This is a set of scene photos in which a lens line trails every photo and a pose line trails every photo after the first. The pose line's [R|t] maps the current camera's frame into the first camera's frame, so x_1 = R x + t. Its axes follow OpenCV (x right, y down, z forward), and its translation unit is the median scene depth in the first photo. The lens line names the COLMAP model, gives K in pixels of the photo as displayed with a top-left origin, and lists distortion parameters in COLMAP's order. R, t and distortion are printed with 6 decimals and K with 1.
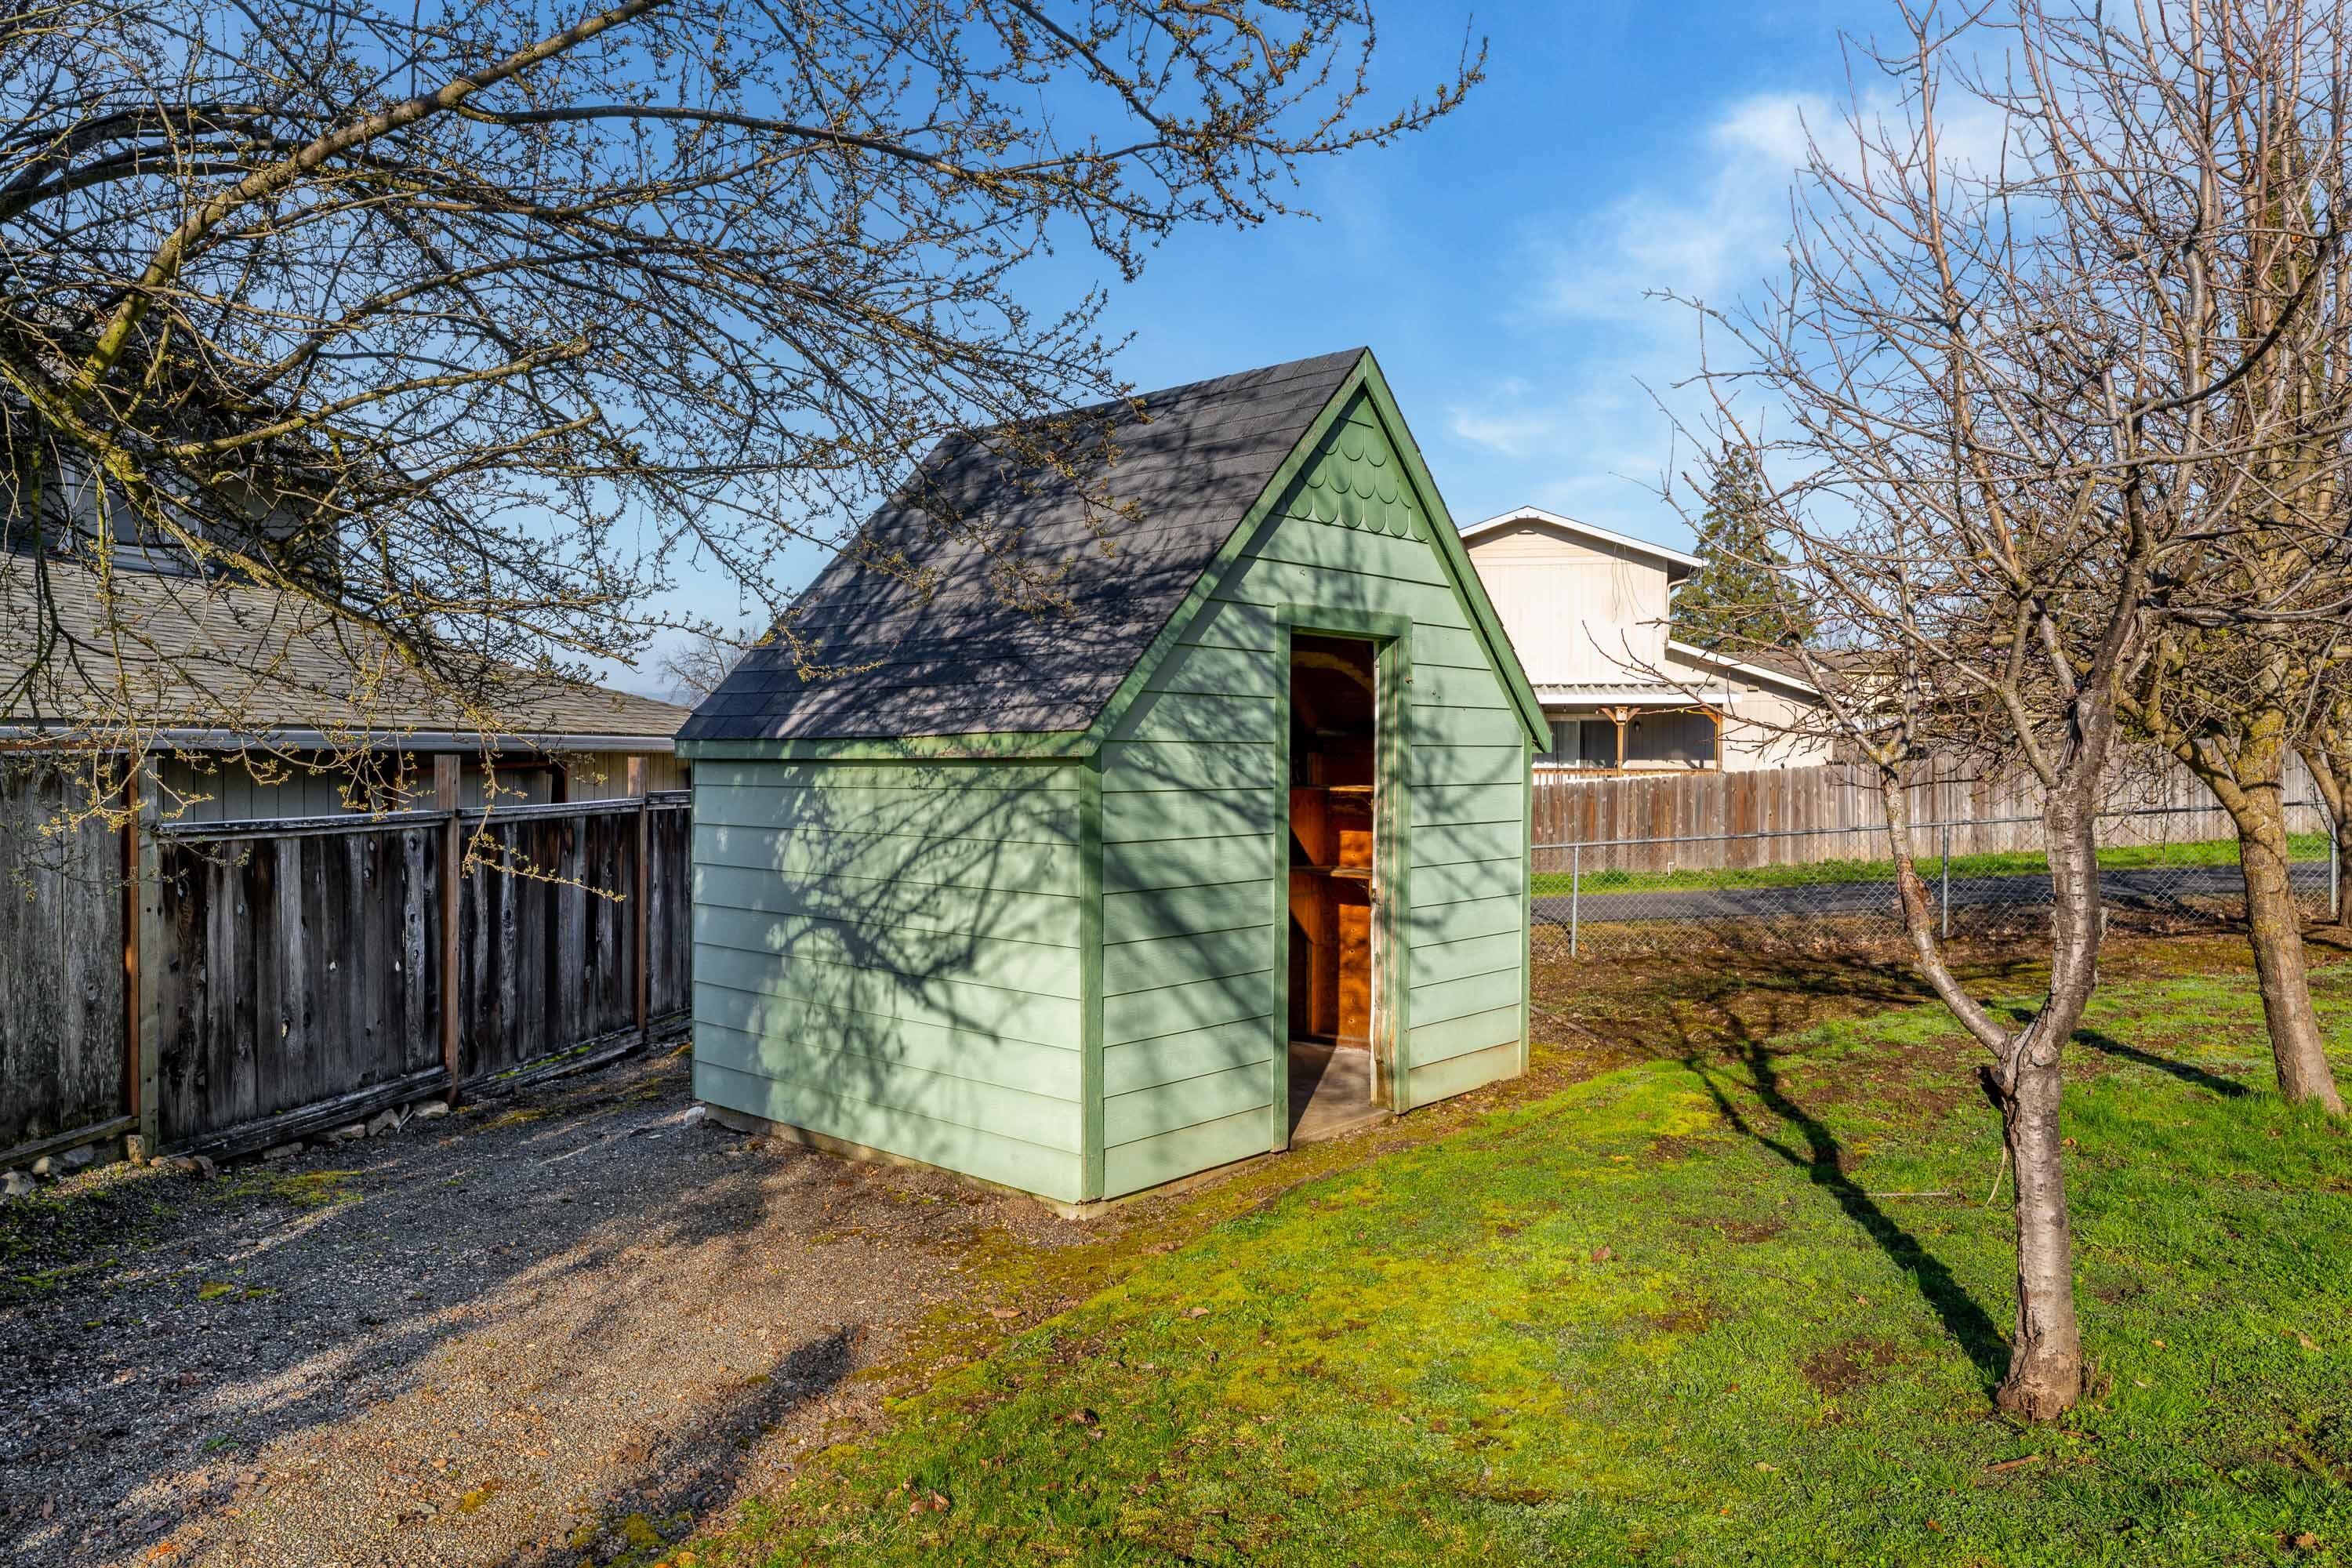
lens RADIAL K [[1624.0, 0, 1176.0], [0, 1624.0, 784.0], [0, 0, 1]] dist [-0.000012, -0.000005]
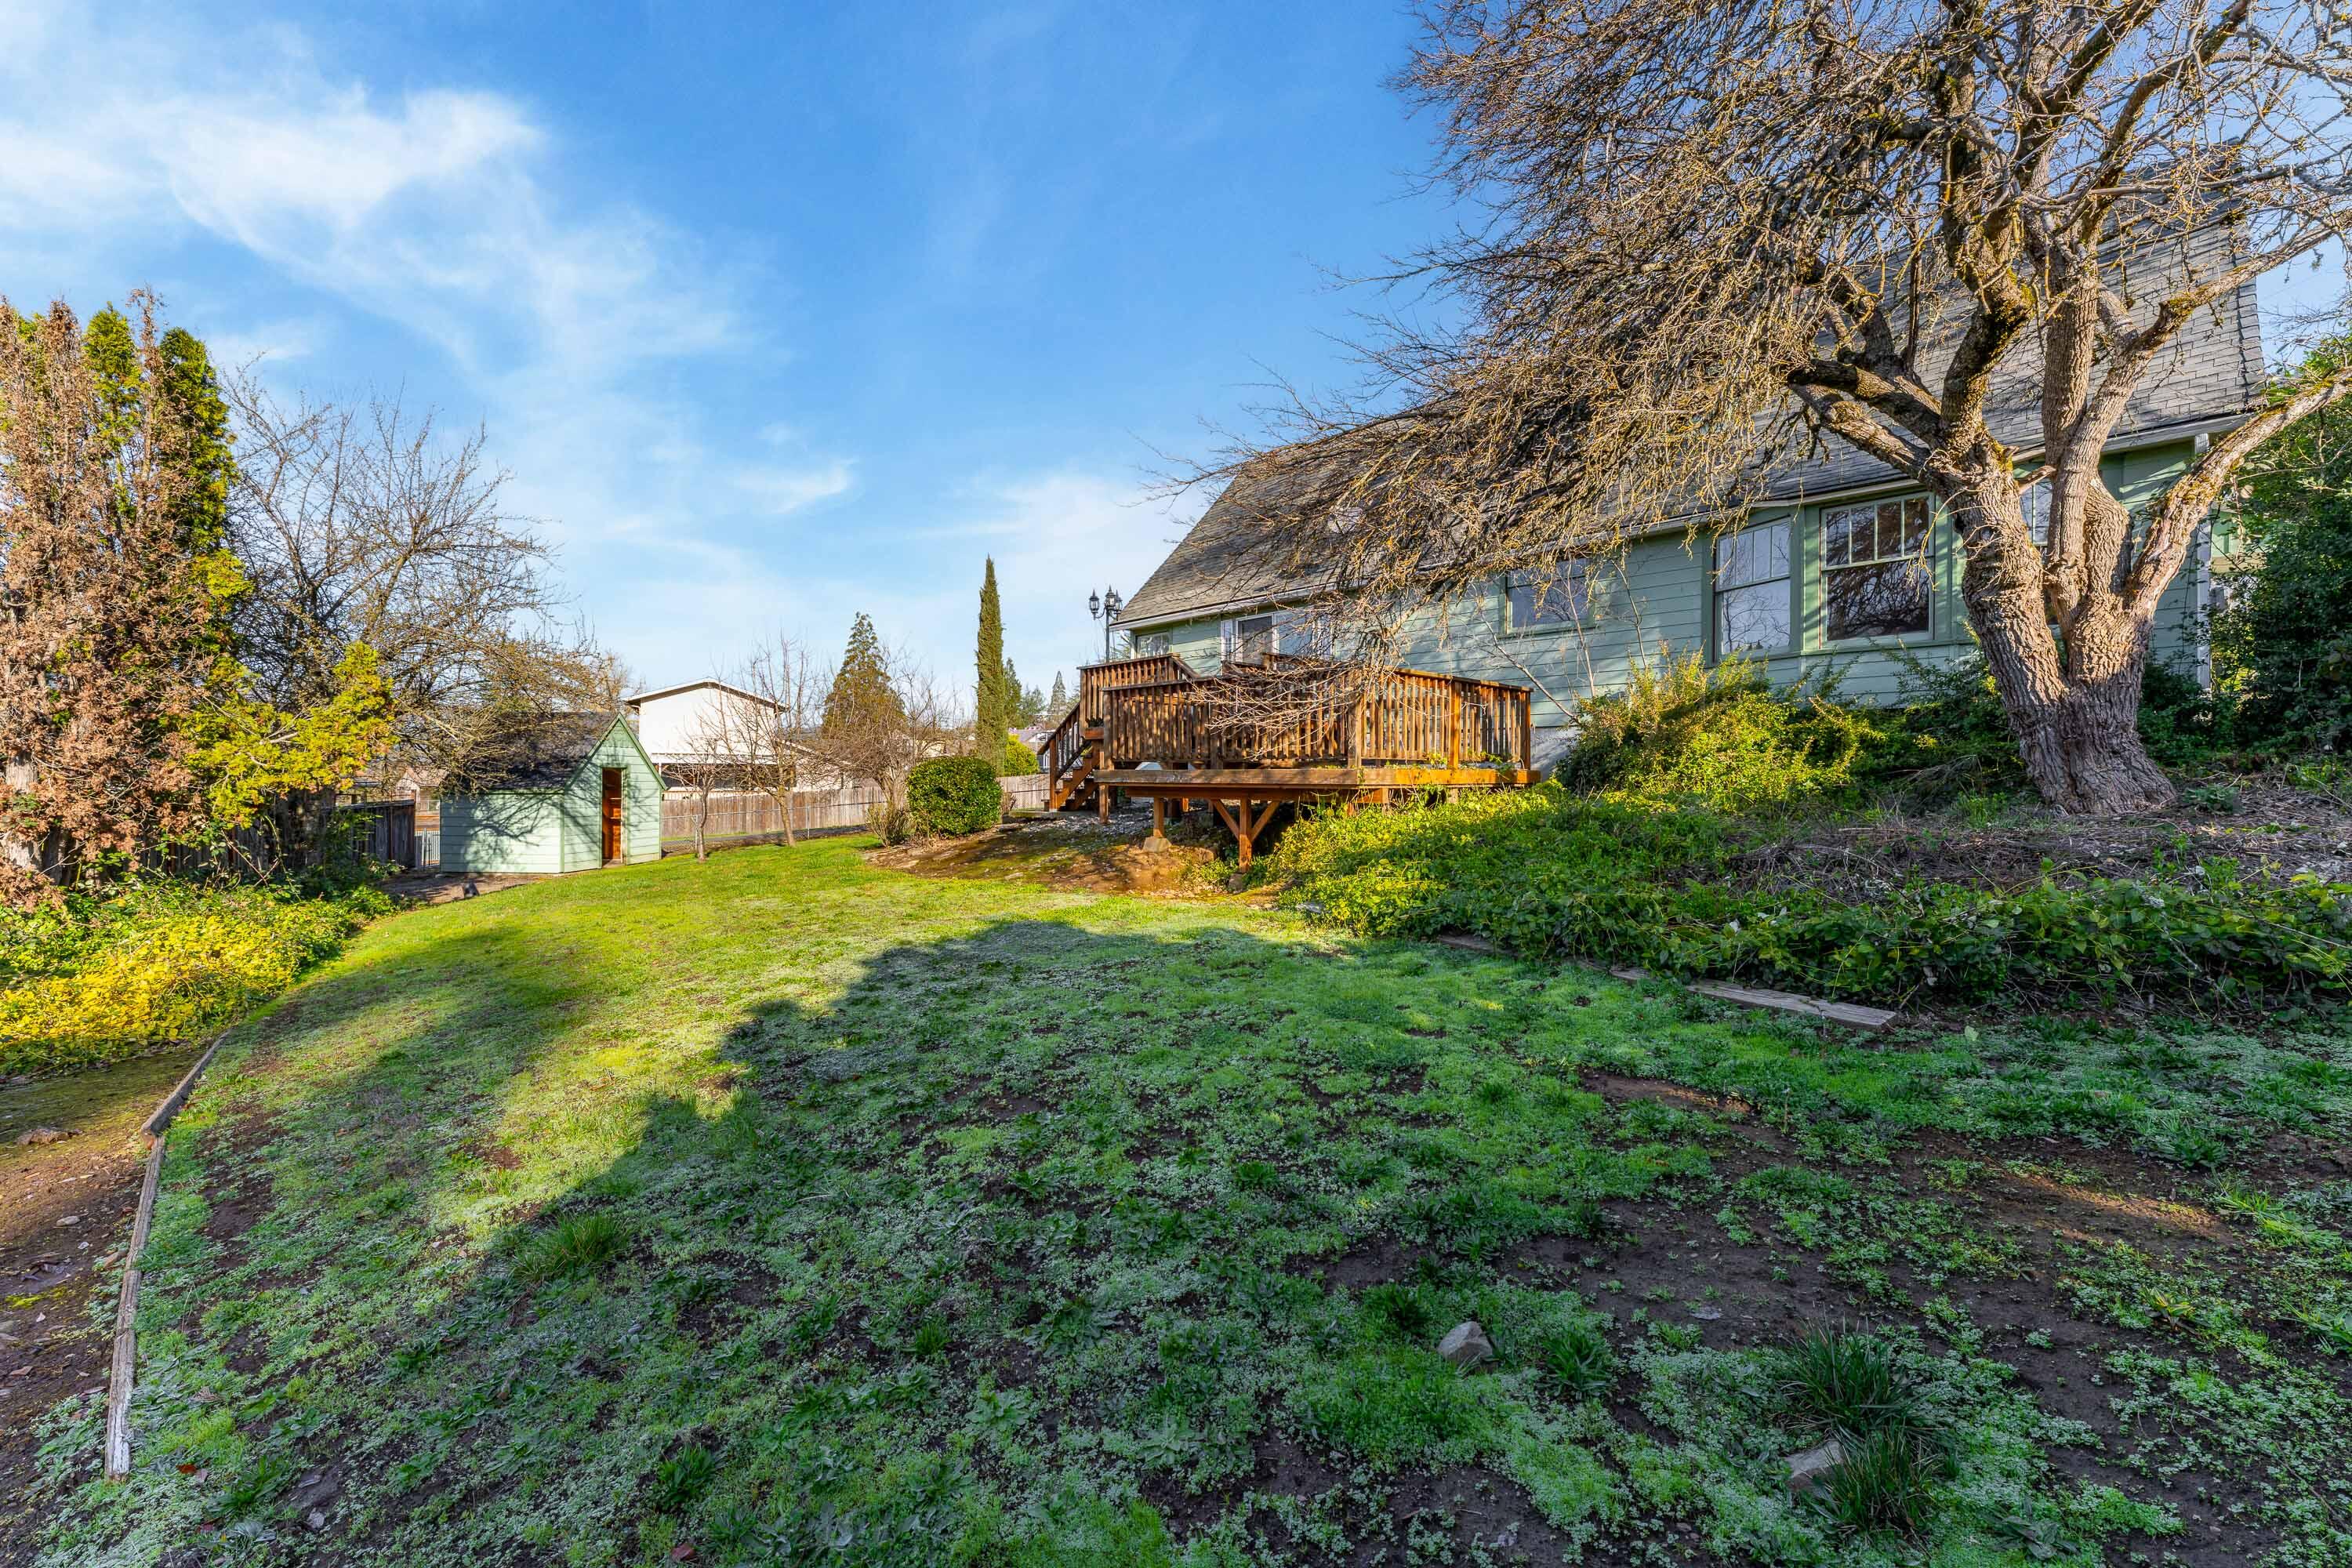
lens RADIAL K [[934.0, 0, 1176.0], [0, 934.0, 784.0], [0, 0, 1]] dist [0.011478, -0.000120]
pose [[0.801738, -0.001040, 0.597675, -0.246787], [0.010522, 0.999868, -0.012375, 0.013264], [-0.597584, 0.016210, 0.801643, -2.460442]]
